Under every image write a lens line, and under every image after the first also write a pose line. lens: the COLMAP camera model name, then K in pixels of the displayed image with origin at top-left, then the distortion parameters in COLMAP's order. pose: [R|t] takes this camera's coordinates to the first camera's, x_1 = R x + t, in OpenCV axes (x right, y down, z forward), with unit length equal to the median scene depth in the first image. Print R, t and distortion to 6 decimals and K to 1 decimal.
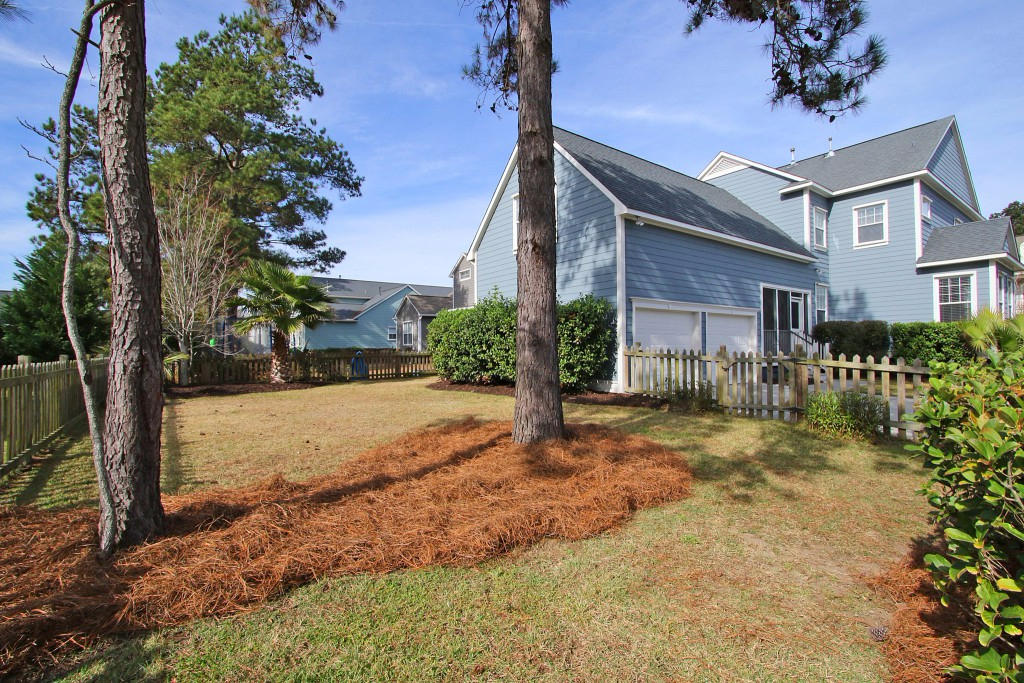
lens RADIAL K [[469.3, 0, 512.0], [0, 469.3, 341.5], [0, 0, 1]] dist [-0.015962, 0.000074]
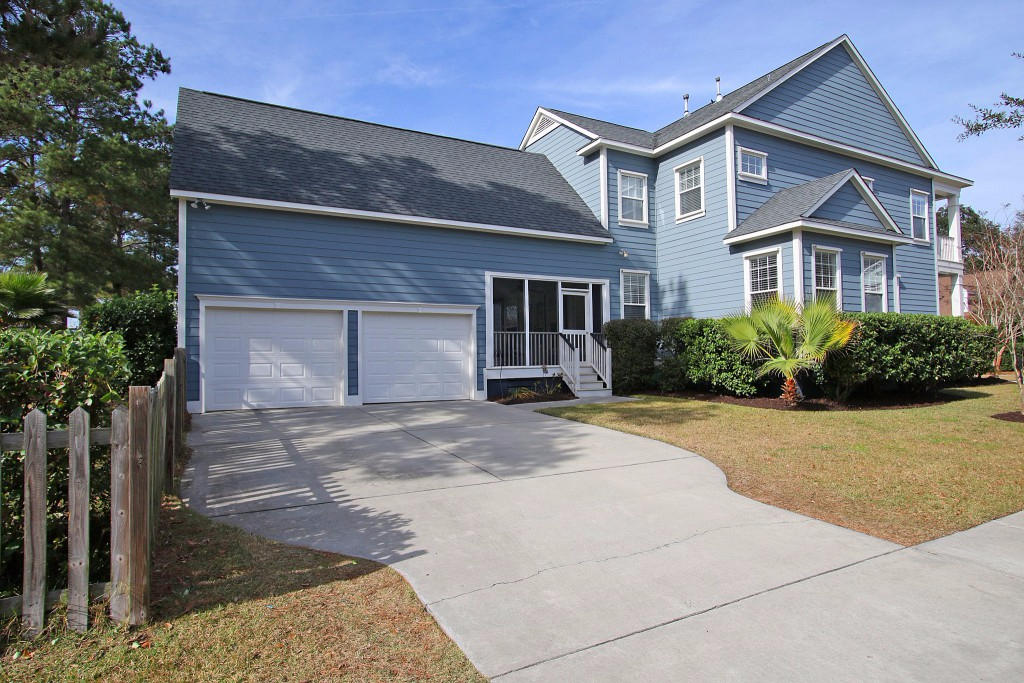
lens RADIAL K [[568.3, 0, 512.0], [0, 568.3, 341.5], [0, 0, 1]] dist [-0.001830, -0.000024]
pose [[0.990723, -0.011531, -0.135410, 0.653916], [0.009085, 0.999785, -0.018666, 0.008464], [0.135596, 0.017262, 0.990614, 0.059554]]
